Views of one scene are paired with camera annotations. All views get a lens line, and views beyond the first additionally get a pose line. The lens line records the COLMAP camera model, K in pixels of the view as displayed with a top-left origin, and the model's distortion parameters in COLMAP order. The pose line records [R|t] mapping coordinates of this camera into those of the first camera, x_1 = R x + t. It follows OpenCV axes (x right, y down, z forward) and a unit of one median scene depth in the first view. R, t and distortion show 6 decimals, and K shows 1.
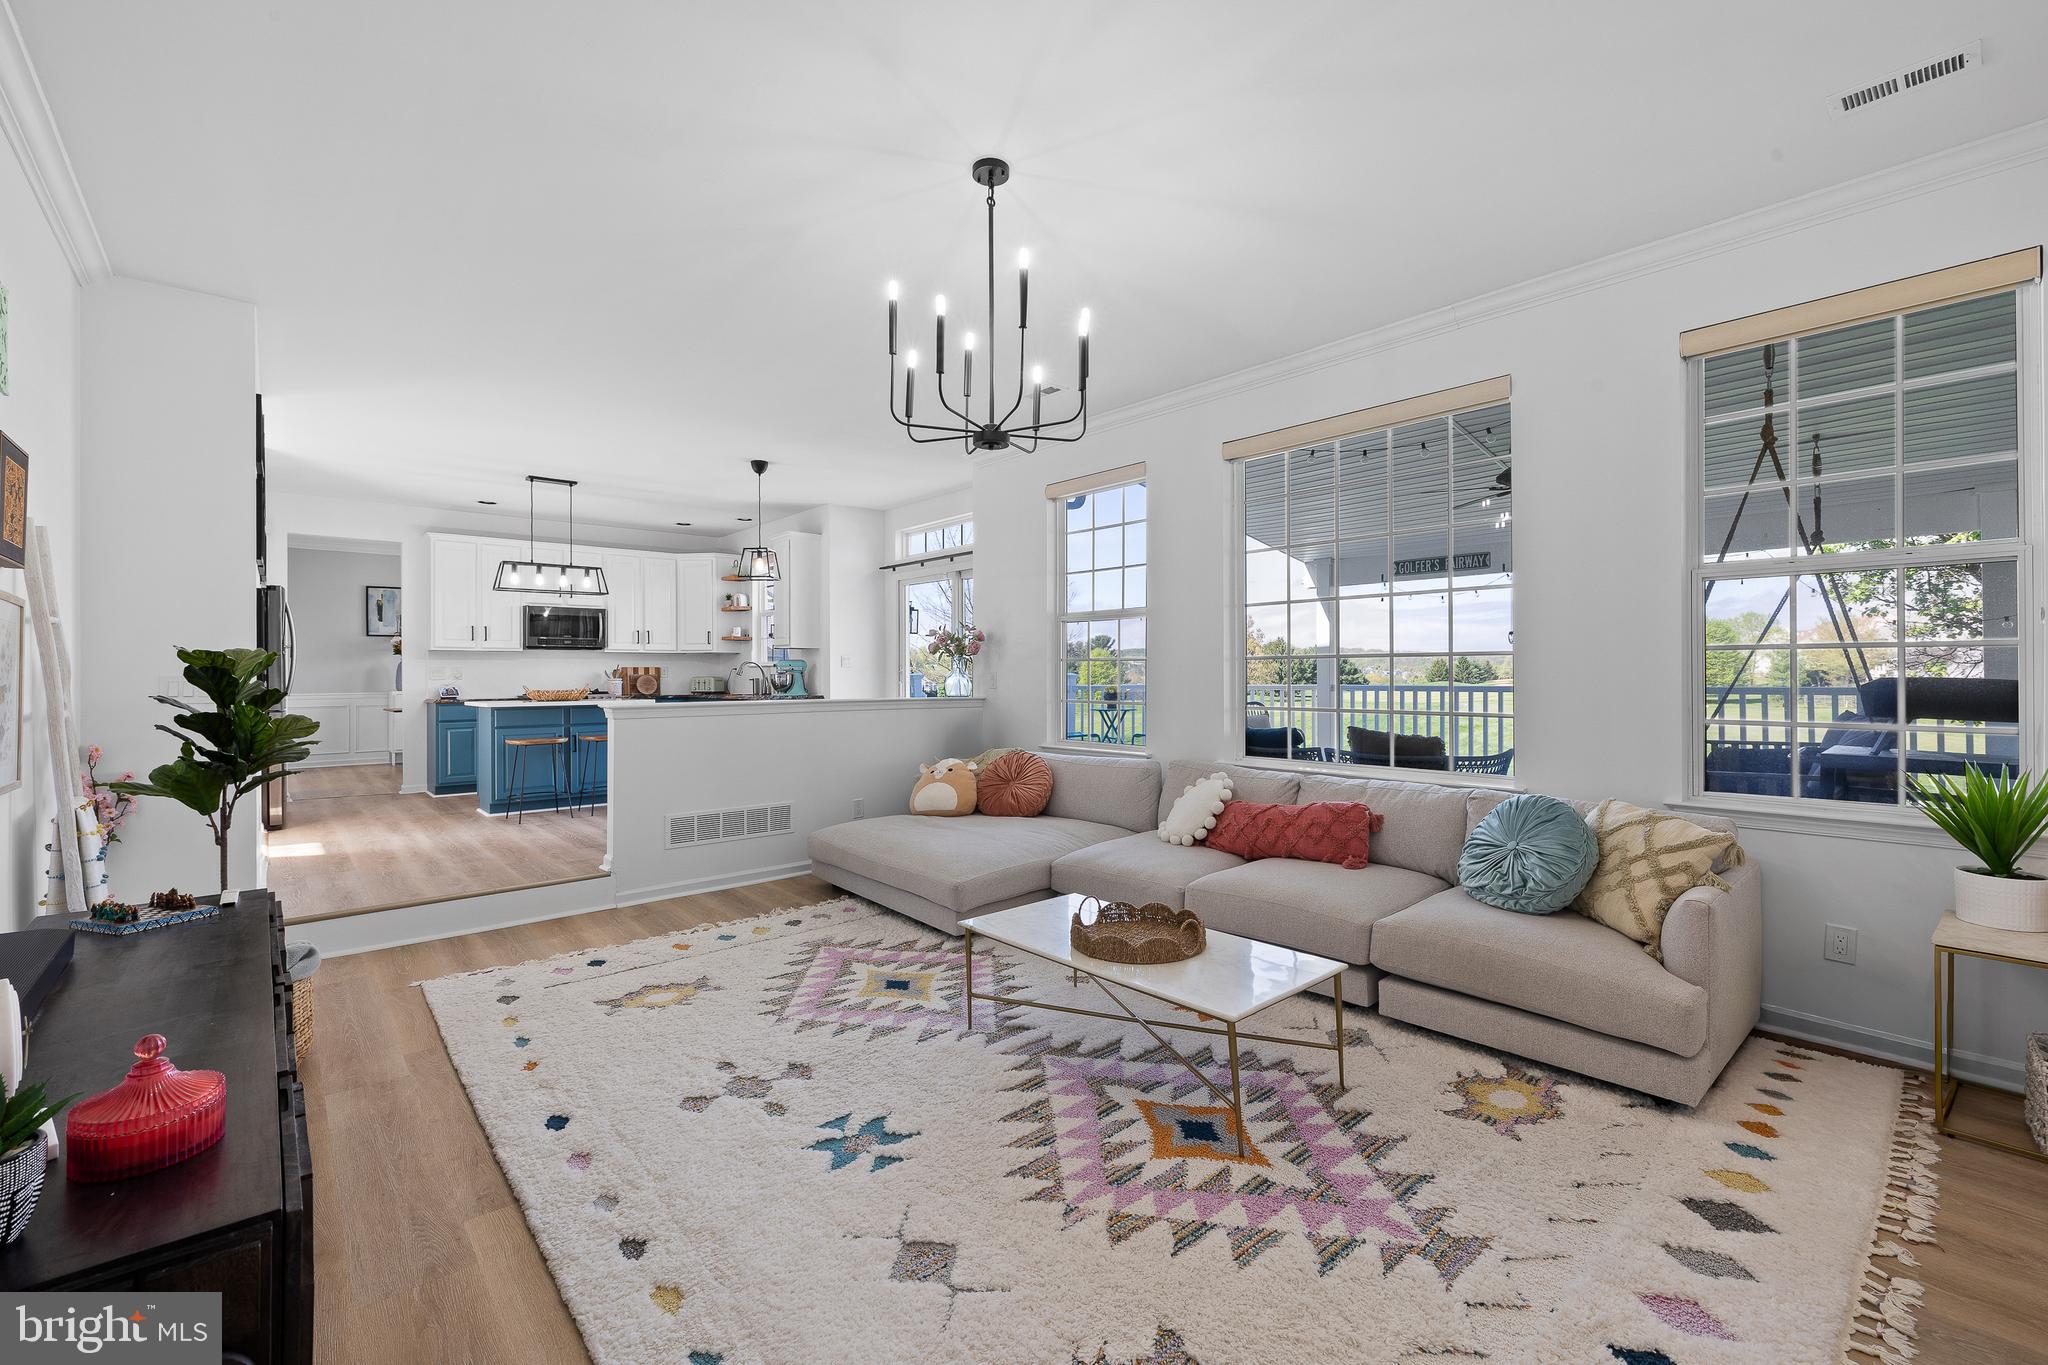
lens RADIAL K [[869.4, 0, 1024.9], [0, 869.4, 666.8], [0, 0, 1]] dist [-0.003290, 0.001394]
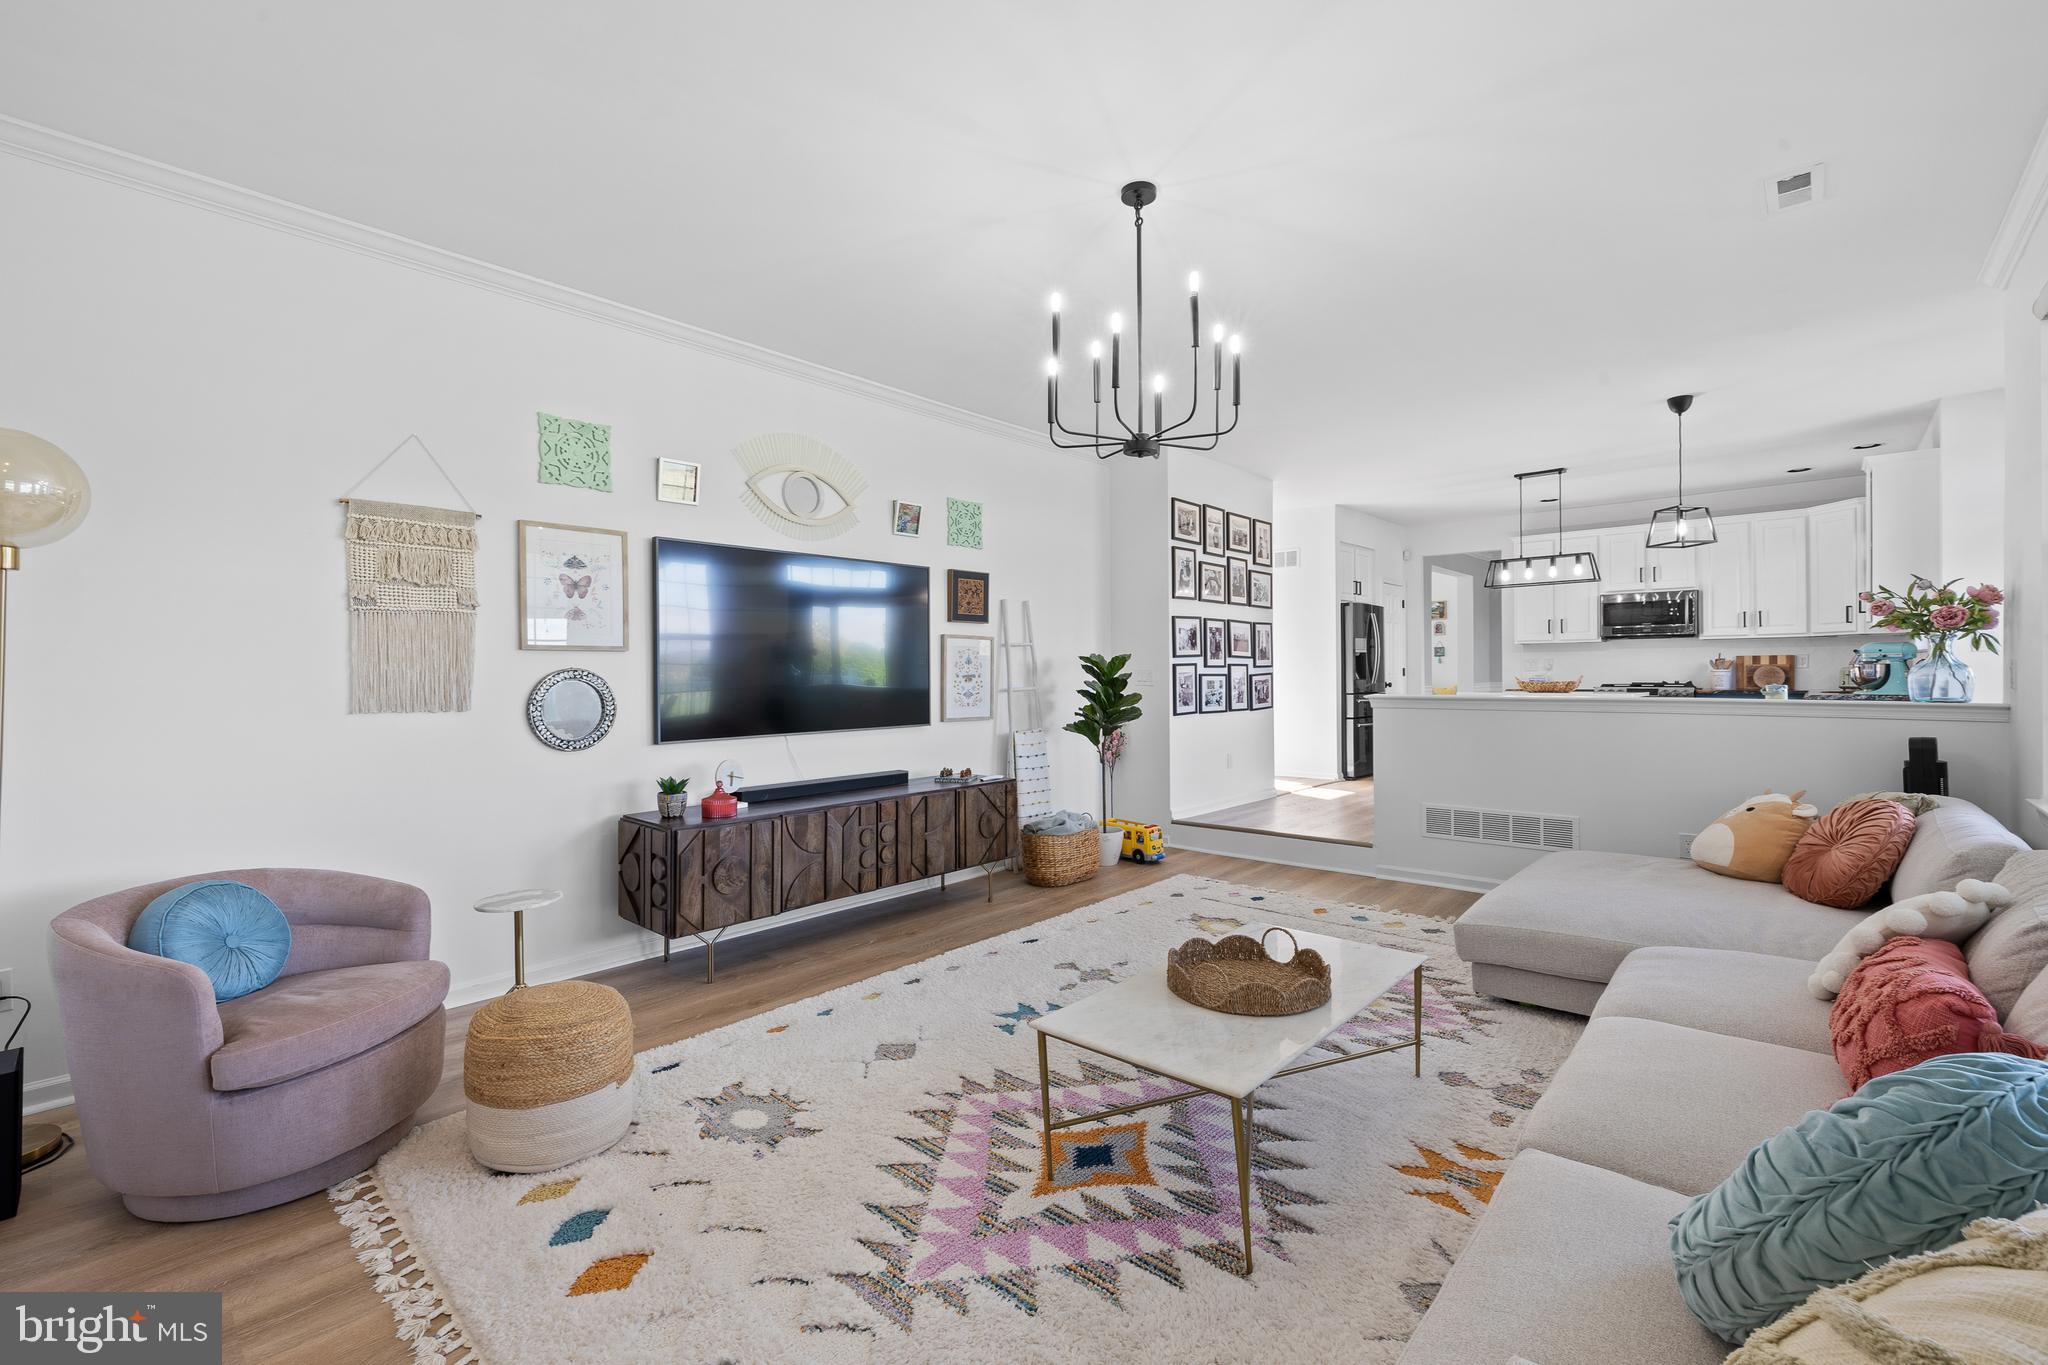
lens RADIAL K [[869.4, 0, 1025.5], [0, 869.4, 675.2], [0, 0, 1]] dist [-0.003290, 0.001394]
pose [[0.116076, 0.006966, -0.993216, 0.653182], [0.015924, 0.999834, 0.008873, 0.001844], [0.993113, -0.016846, 0.115946, 0.480034]]
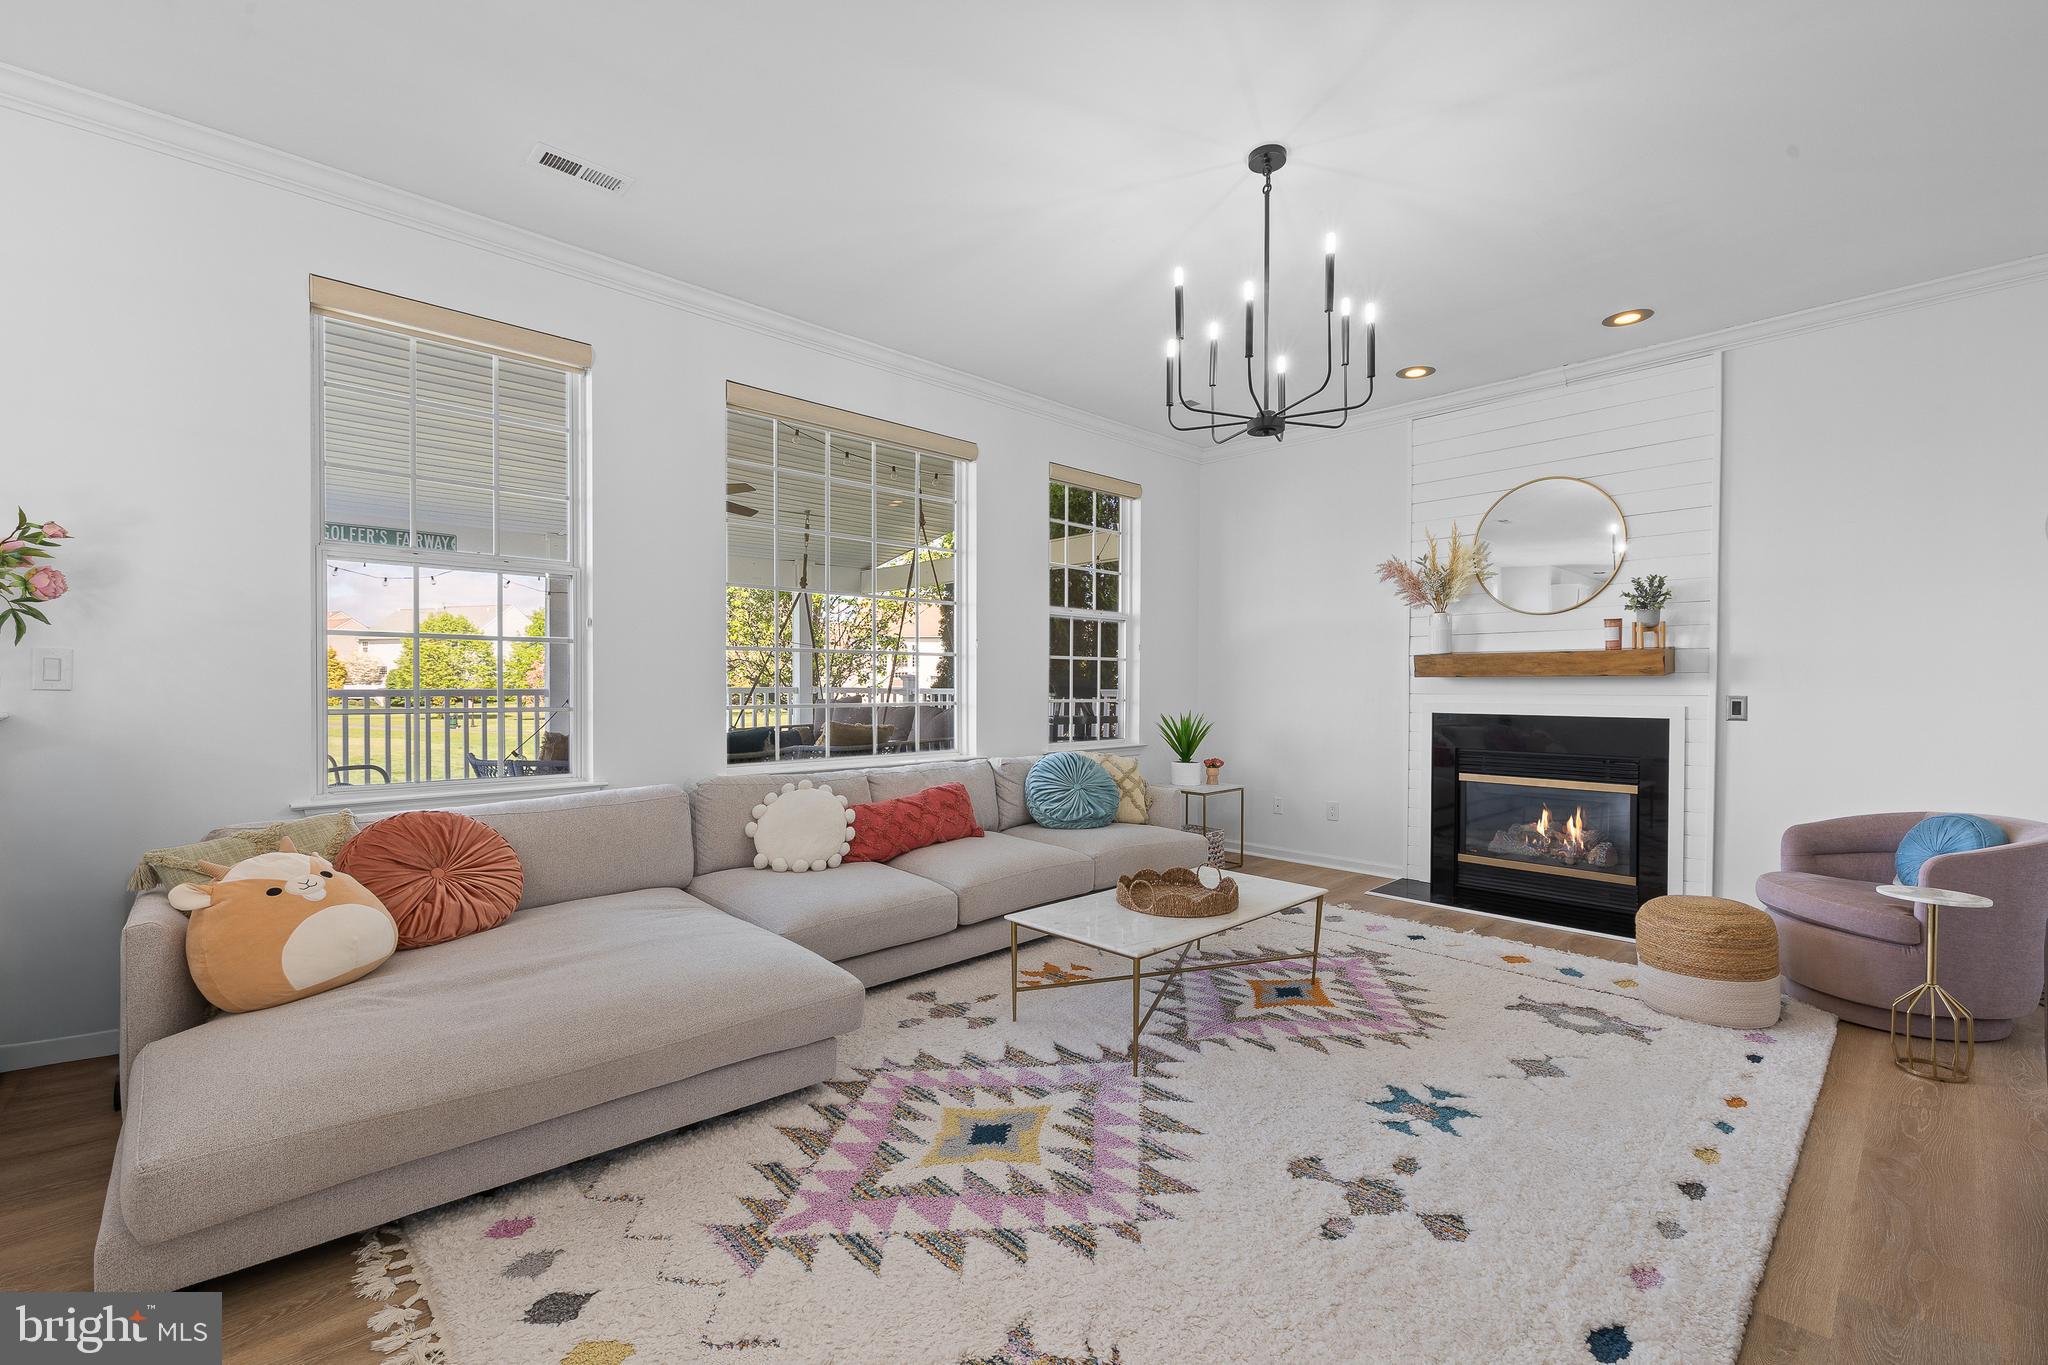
lens RADIAL K [[869.4, 0, 1027.3], [0, 869.4, 700.6], [0, 0, 1]] dist [-0.003290, 0.001394]
pose [[-0.044260, -0.013529, 0.998928, -0.679273], [-0.008593, 0.999876, 0.013161, 0.030073], [-0.998983, -0.008001, -0.044371, 0.863625]]
